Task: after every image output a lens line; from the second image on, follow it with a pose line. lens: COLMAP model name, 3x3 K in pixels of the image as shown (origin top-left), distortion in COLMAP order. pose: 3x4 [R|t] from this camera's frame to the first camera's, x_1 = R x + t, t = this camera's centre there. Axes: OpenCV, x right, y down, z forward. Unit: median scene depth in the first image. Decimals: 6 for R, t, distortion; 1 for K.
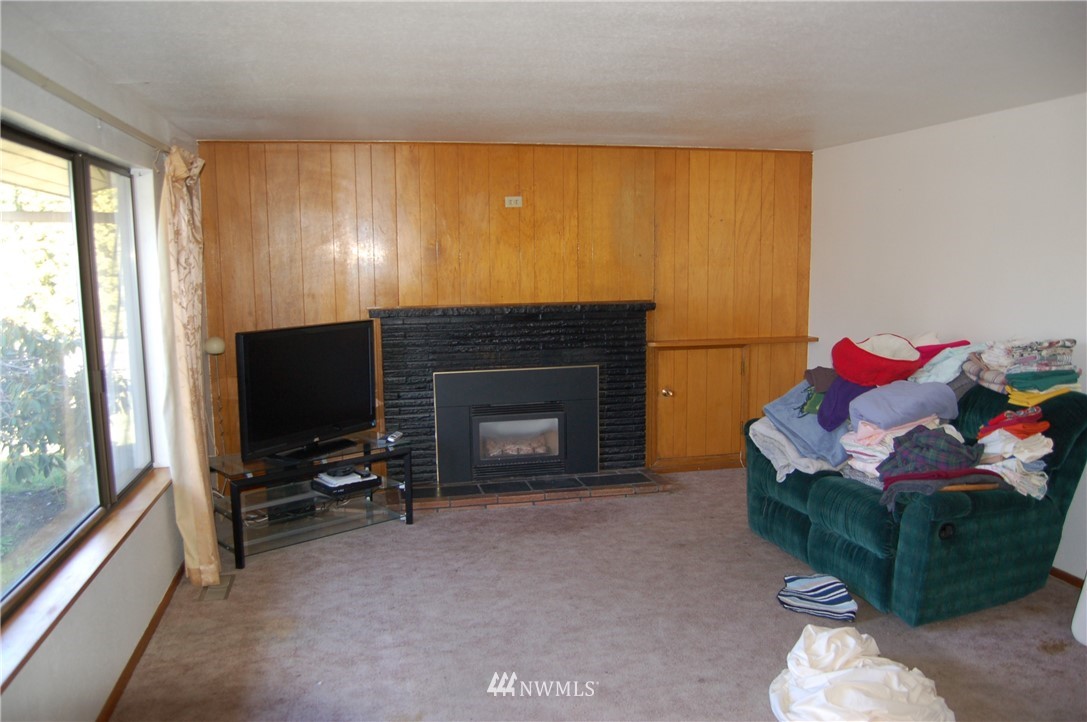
lens RADIAL K [[860.4, 0, 543.2], [0, 860.4, 357.0], [0, 0, 1]] dist [-0.090546, 0.034765]
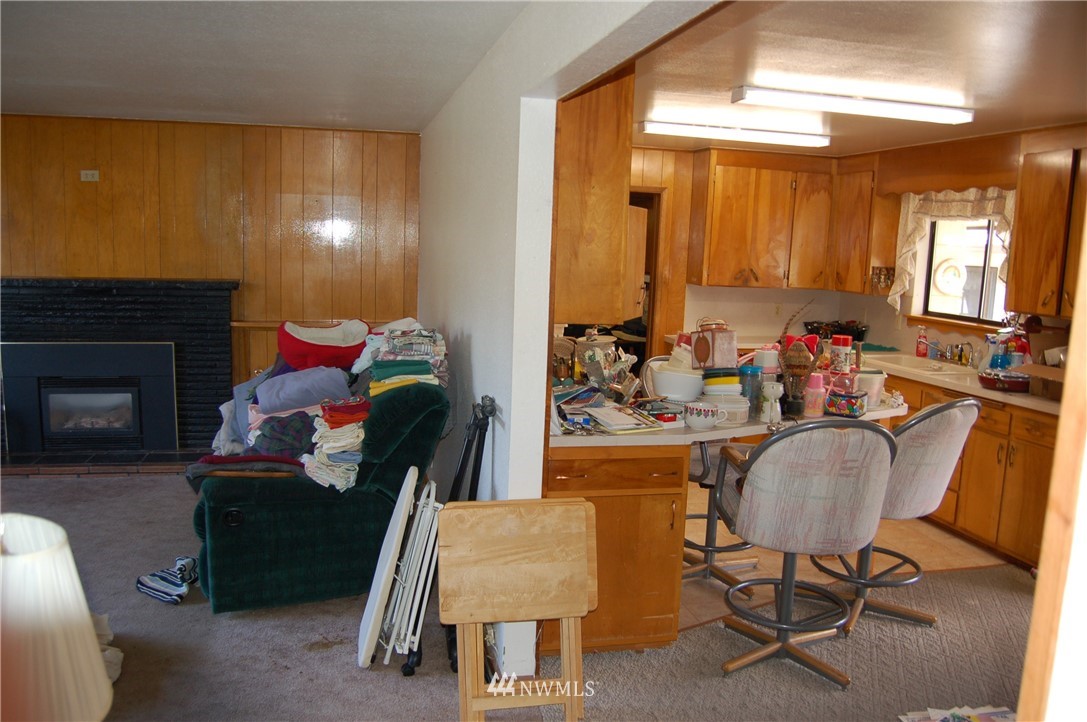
lens RADIAL K [[860.4, 0, 543.6], [0, 860.4, 367.4], [0, 0, 1]] dist [-0.090546, 0.034765]
pose [[0.998937, 0.042383, 0.018146, 0.485977], [-0.042829, 0.998770, 0.024989, -0.004450], [-0.017065, -0.025739, 0.999523, 0.009556]]
